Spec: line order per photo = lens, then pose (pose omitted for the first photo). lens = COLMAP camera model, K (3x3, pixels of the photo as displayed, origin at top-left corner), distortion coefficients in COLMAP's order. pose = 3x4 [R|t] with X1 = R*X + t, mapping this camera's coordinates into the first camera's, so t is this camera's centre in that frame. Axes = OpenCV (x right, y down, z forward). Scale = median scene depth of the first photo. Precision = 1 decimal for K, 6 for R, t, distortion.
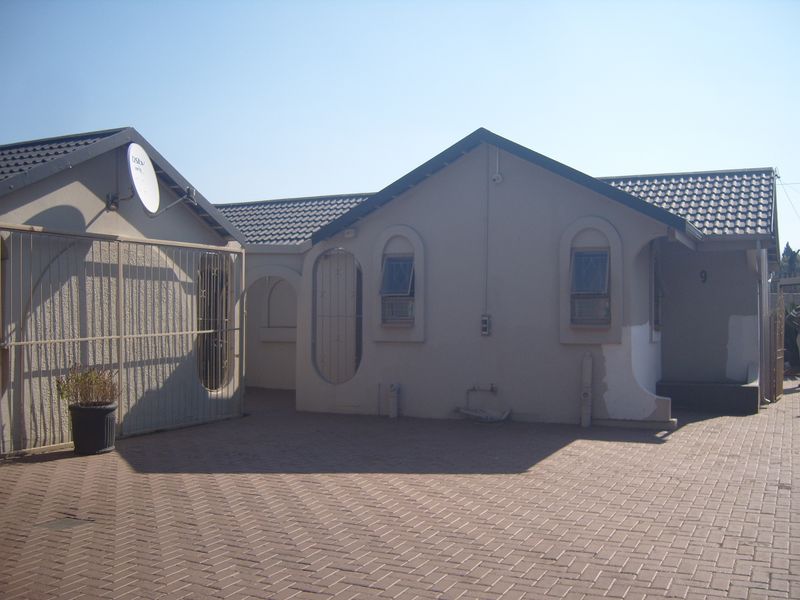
lens RADIAL K [[827.9, 0, 405.3], [0, 827.9, 293.7], [0, 0, 1]] dist [-0.119500, 0.000000]
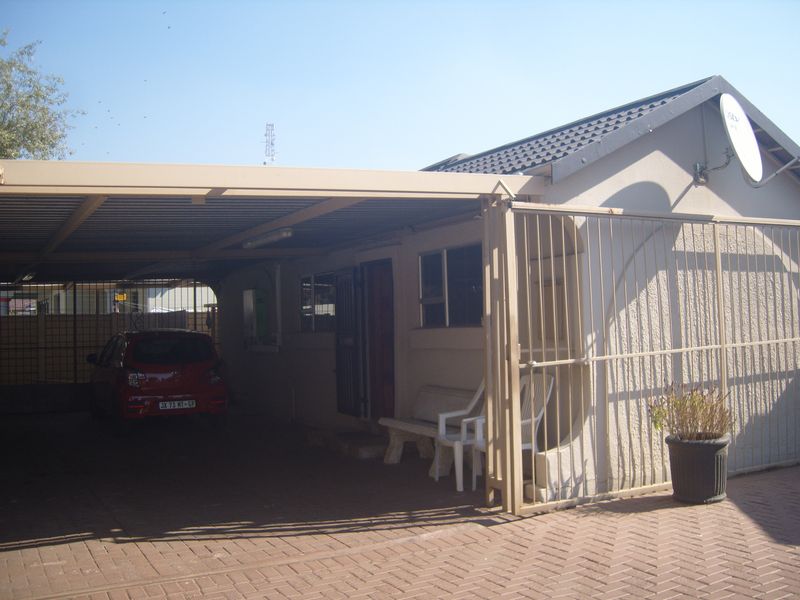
lens RADIAL K [[827.9, 0, 400.0], [0, 827.9, 300.4], [0, 0, 1]] dist [-0.119500, 0.000000]
pose [[0.803801, -0.039843, -0.593563, -0.143695], [0.041576, 0.999077, -0.010761, 0.005336], [0.593444, -0.016029, 0.804716, 0.213434]]
